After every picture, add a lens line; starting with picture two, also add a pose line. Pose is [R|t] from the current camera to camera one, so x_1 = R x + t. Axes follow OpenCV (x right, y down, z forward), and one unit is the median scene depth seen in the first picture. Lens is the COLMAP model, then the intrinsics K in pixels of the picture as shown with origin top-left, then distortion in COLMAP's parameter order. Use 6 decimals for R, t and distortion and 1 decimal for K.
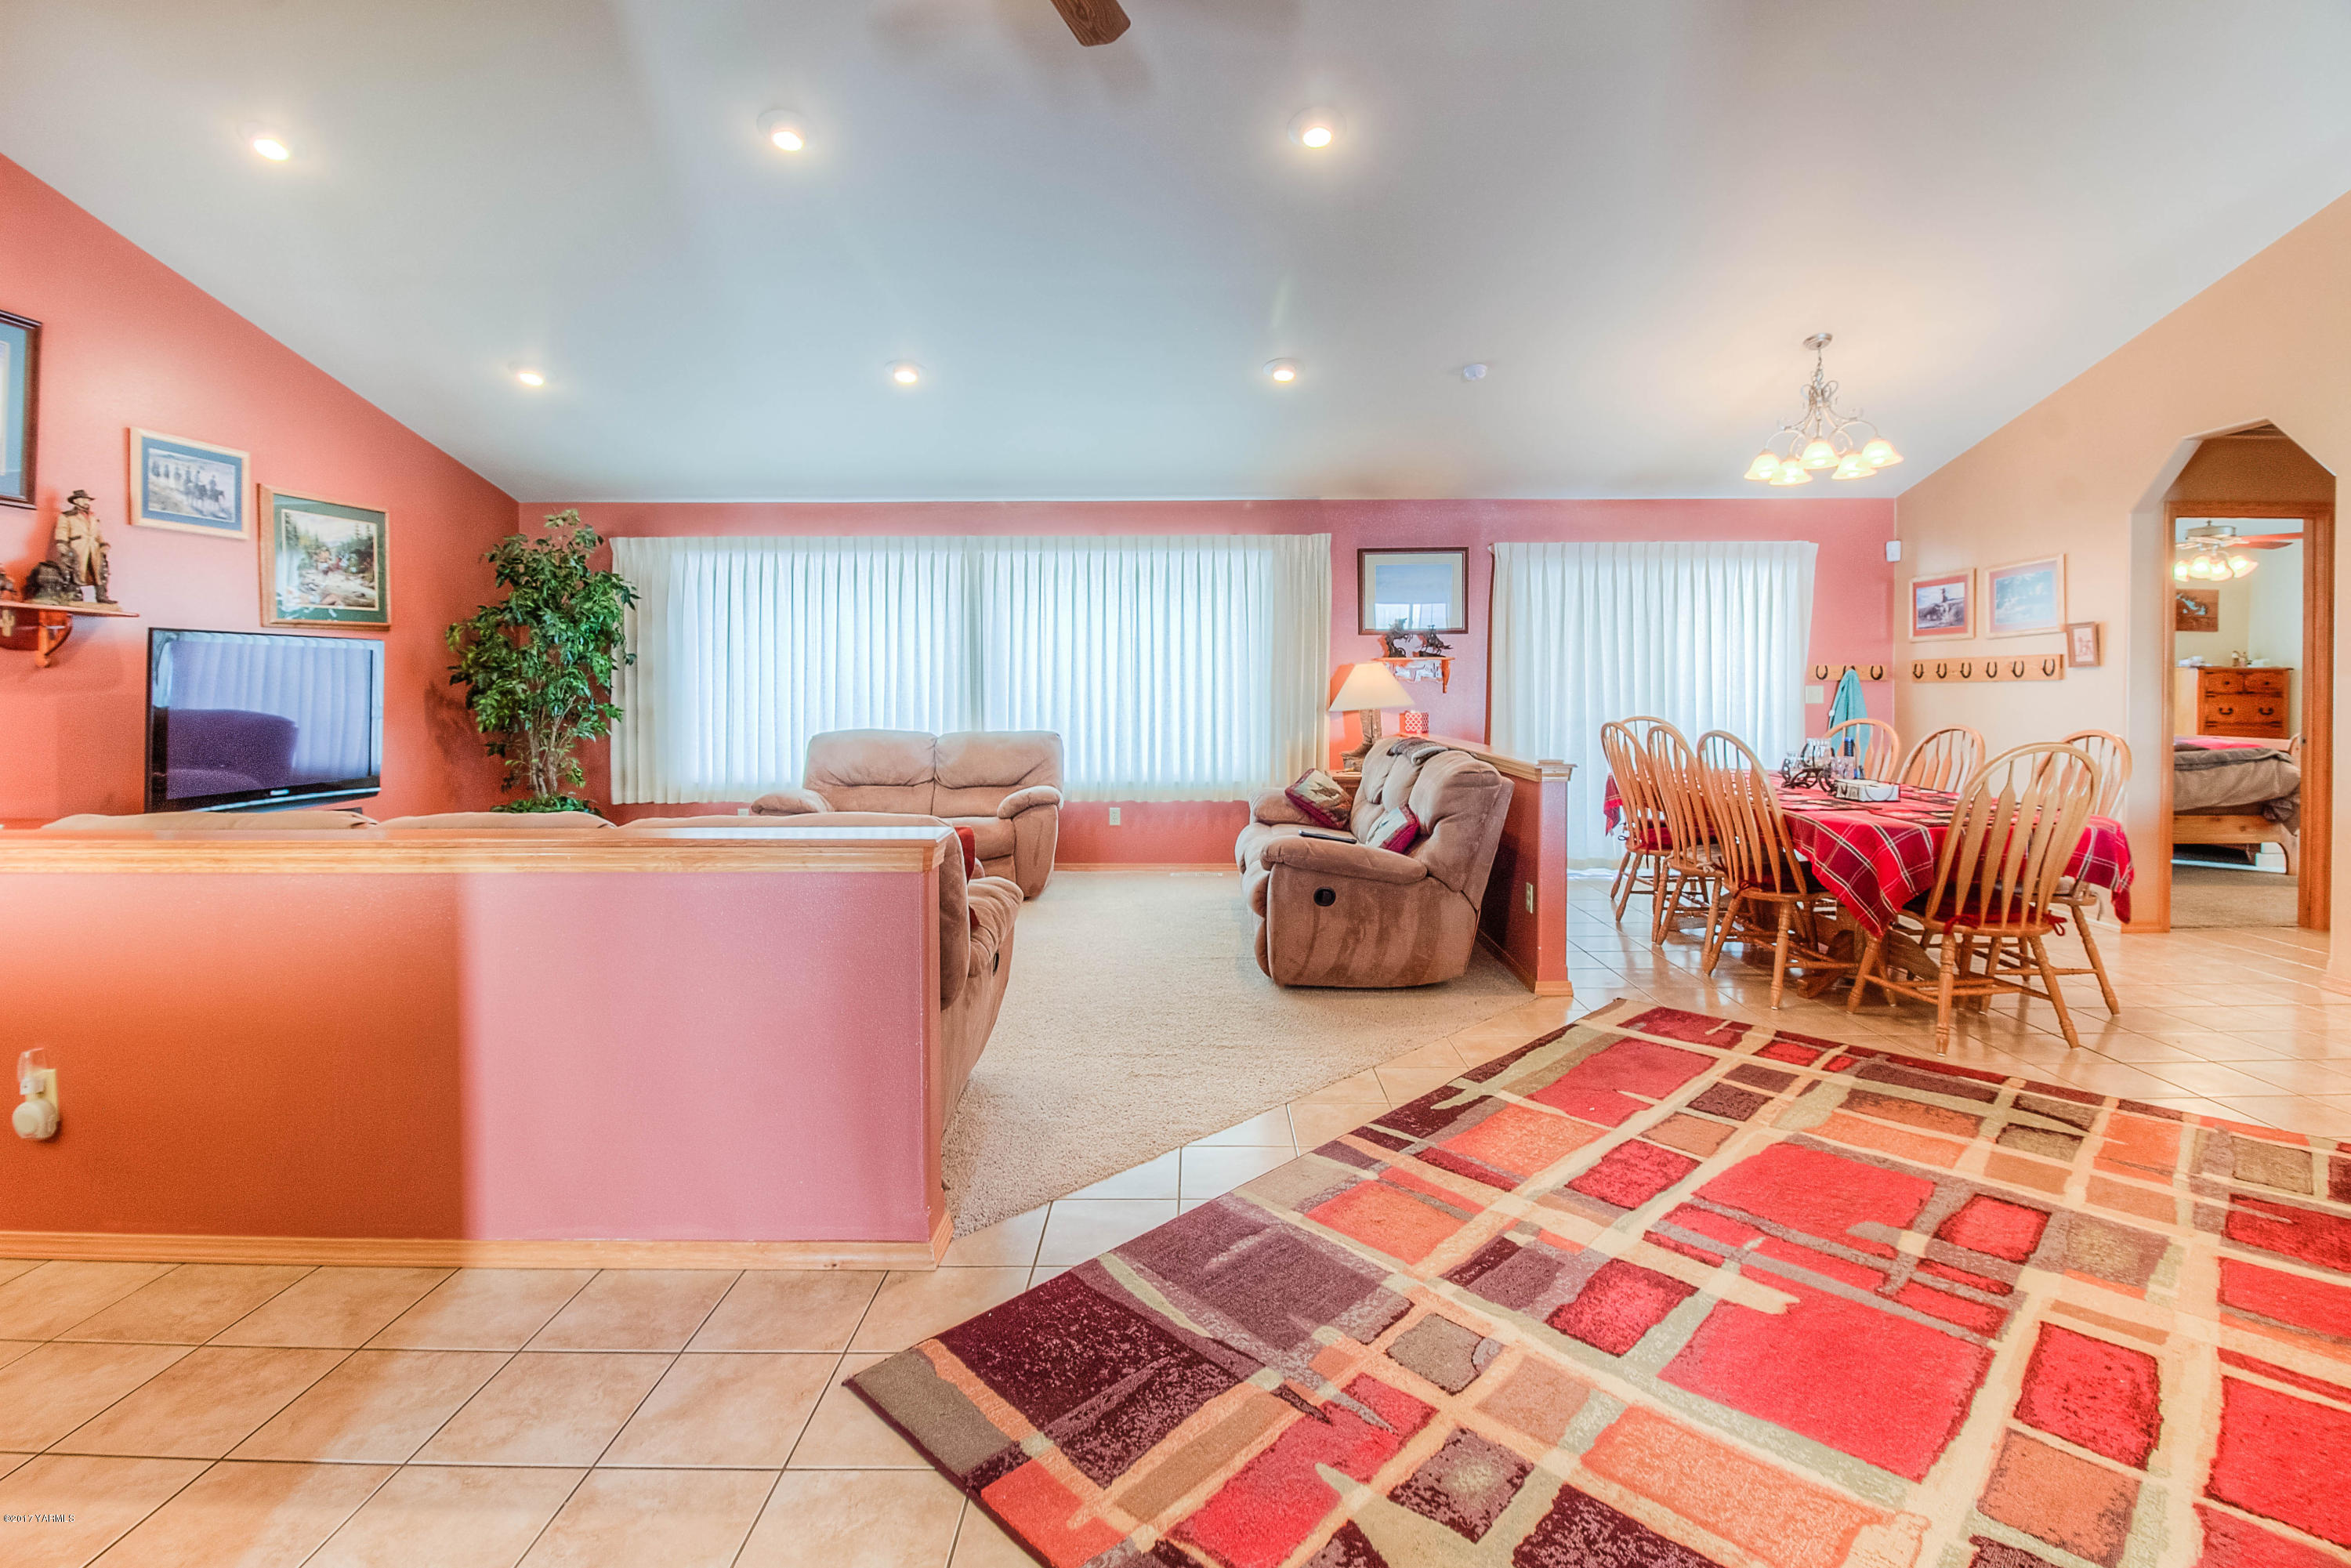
lens RADIAL K [[1098.9, 0, 1159.6], [0, 1098.9, 701.7], [0, 0, 1]] dist [-0.009690, -0.006879]
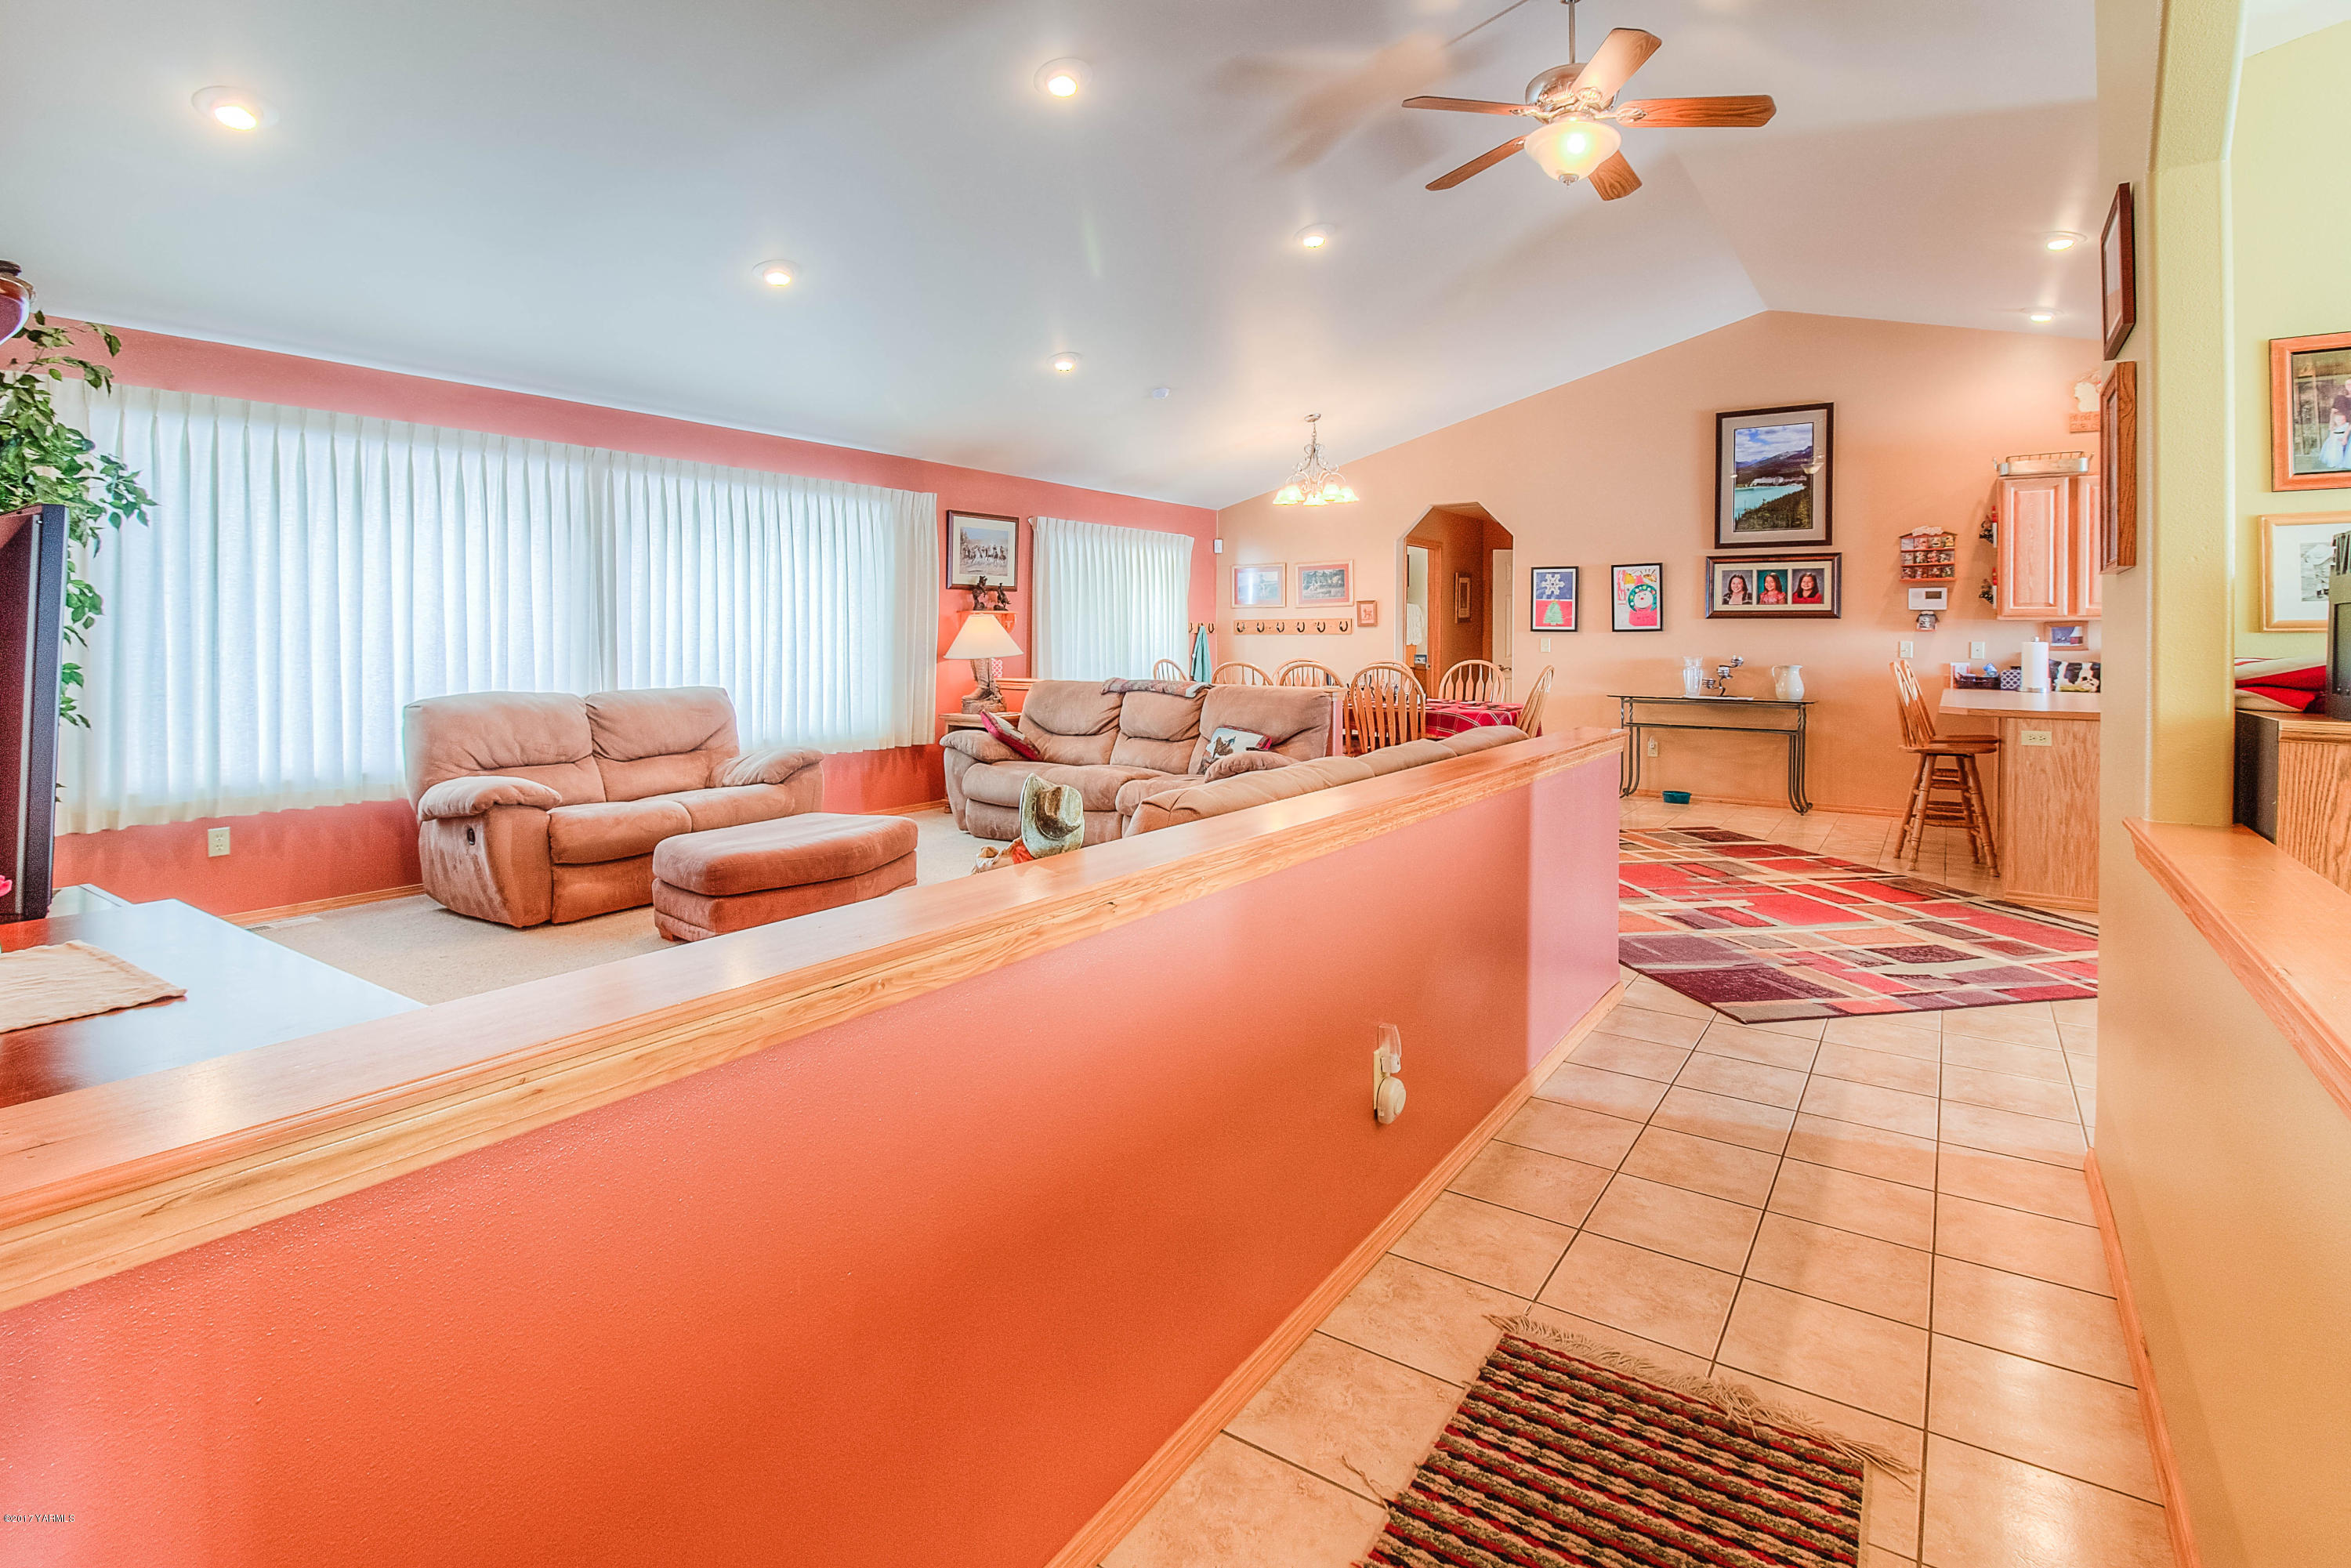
lens RADIAL K [[1098.9, 0, 1201.3], [0, 1098.9, 652.9], [0, 0, 1]] dist [-0.009690, -0.006879]
pose [[0.553490, -0.009912, 0.832797, -0.622349], [0.011724, 0.999923, 0.004110, 0.000690], [-0.832773, 0.007489, 0.553564, 0.202001]]
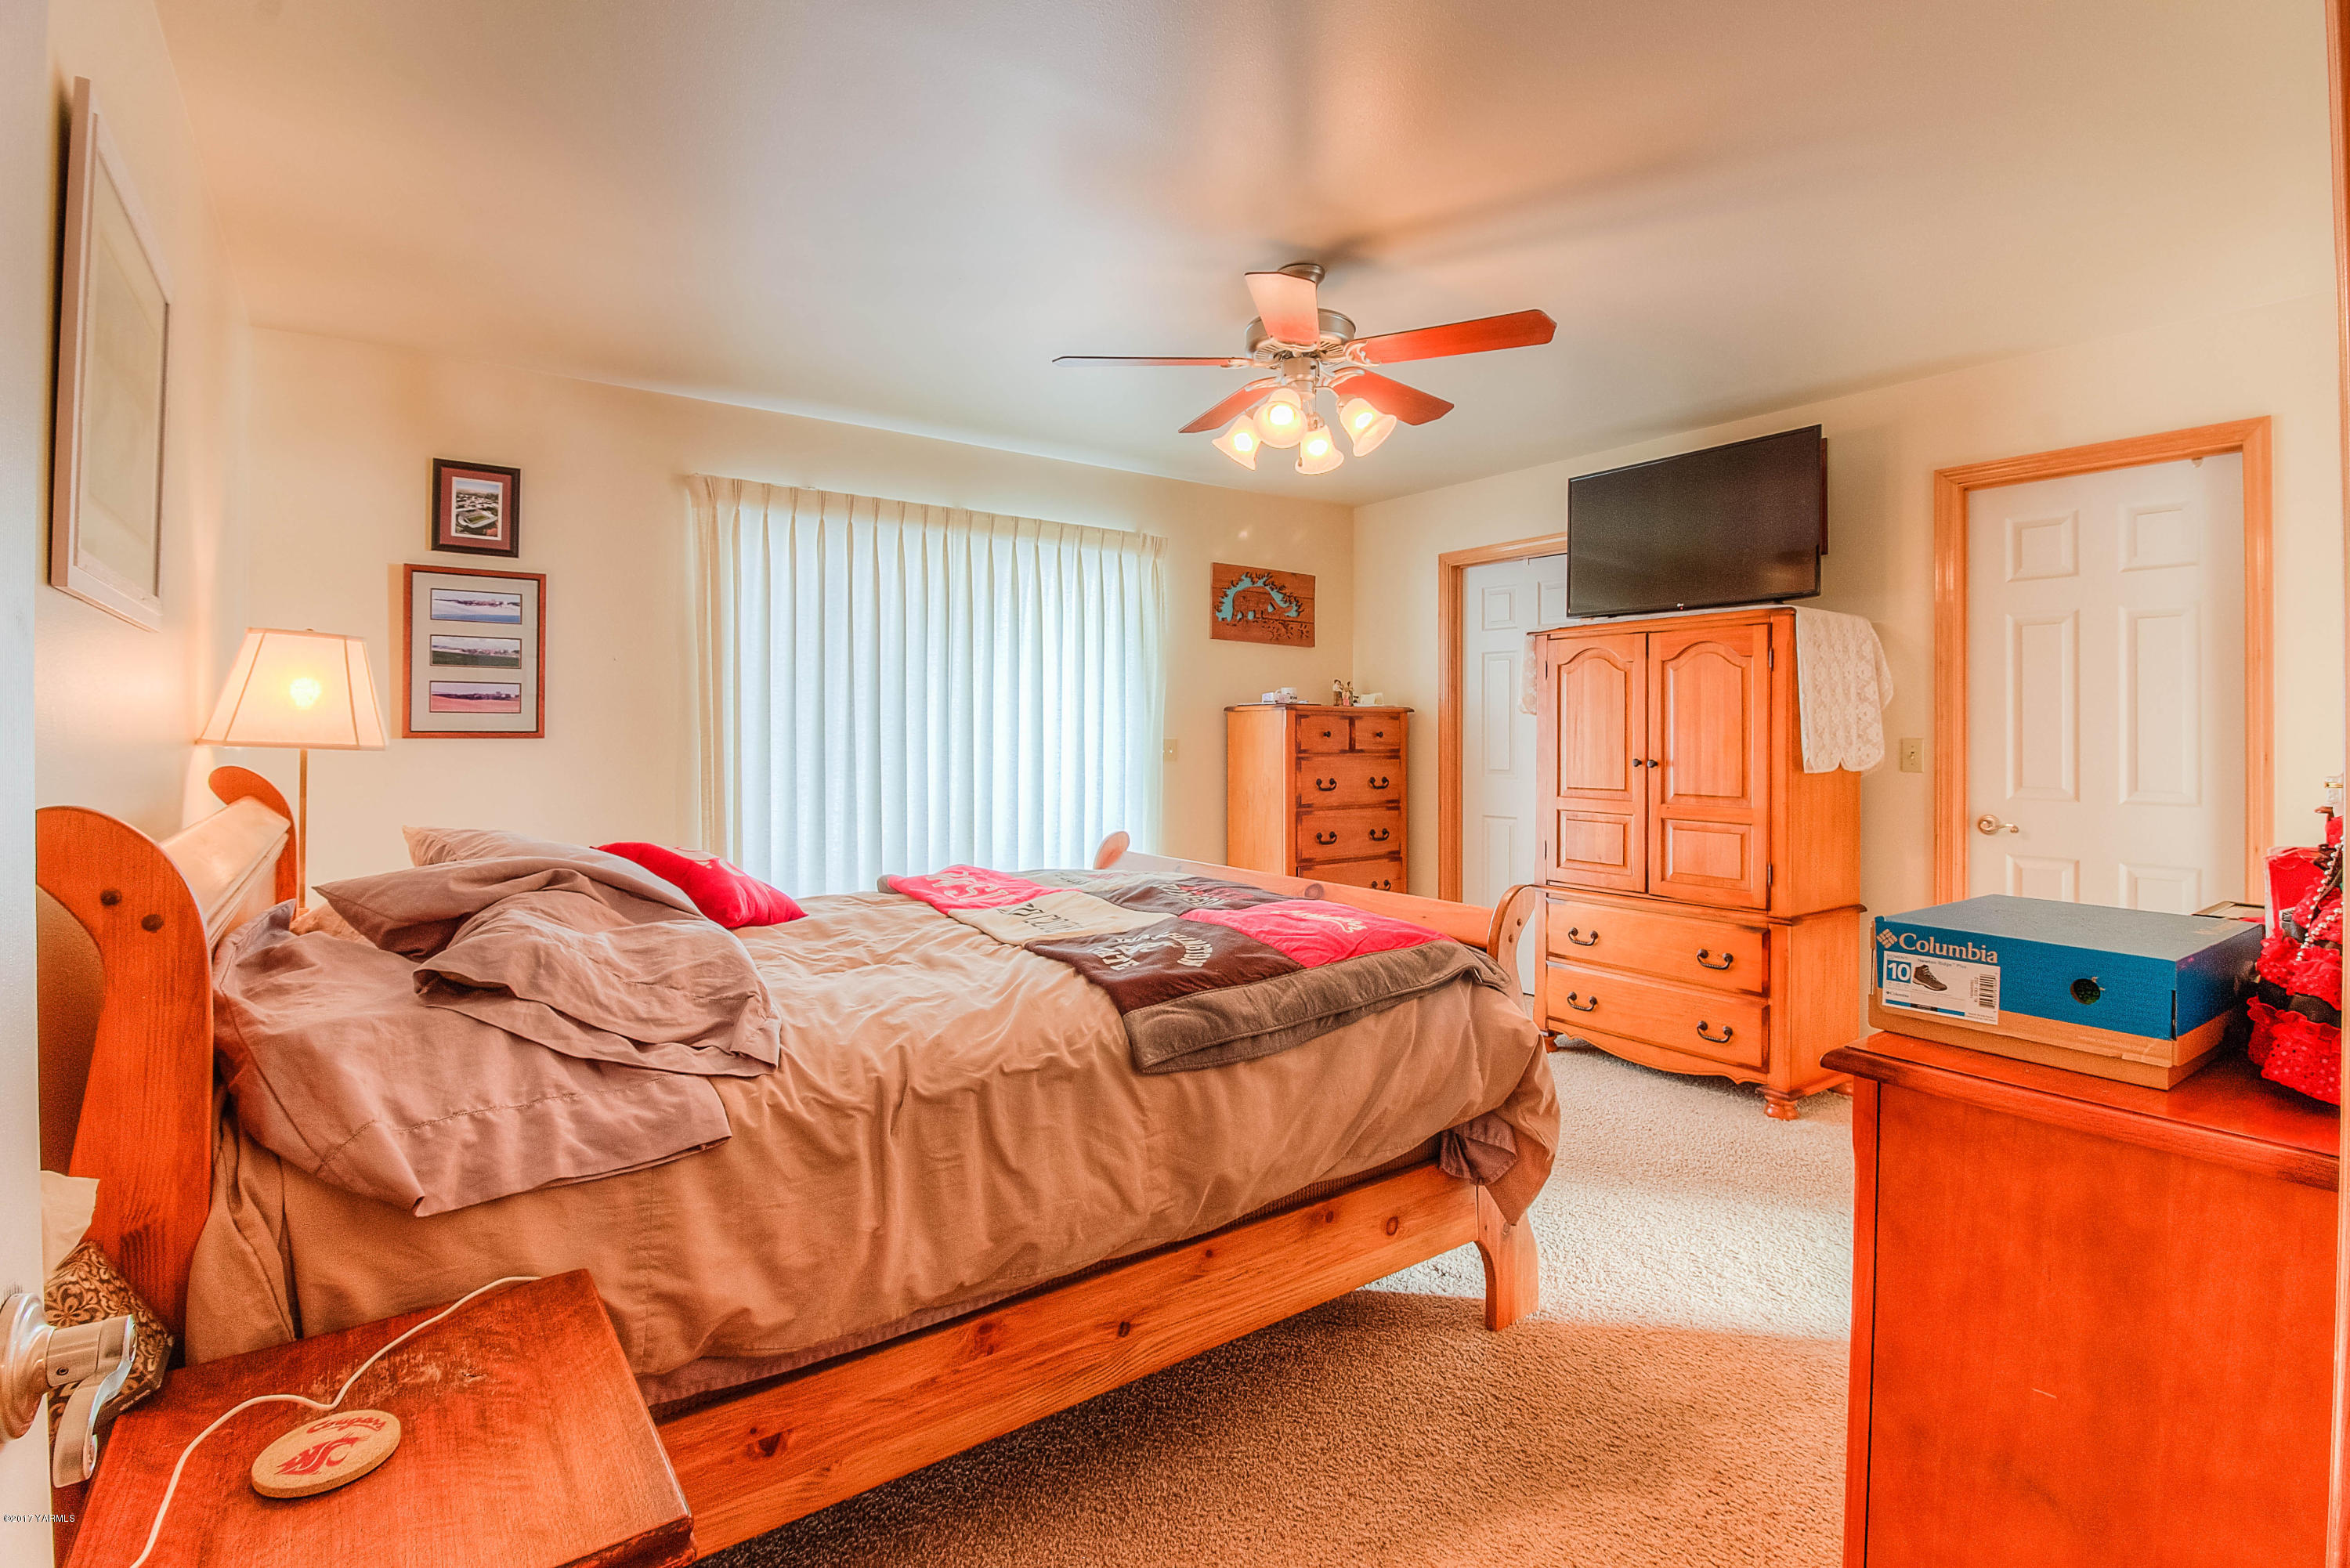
lens RADIAL K [[1098.4, 0, 1096.0], [0, 1098.4, 732.8], [0, 0, 1]] dist [-0.009690, -0.006879]
pose [[0.835203, 0.000579, 0.549941, 0.771543], [0.008147, 0.999877, -0.013425, -0.015383], [-0.549881, 0.015693, 0.835095, 0.794064]]
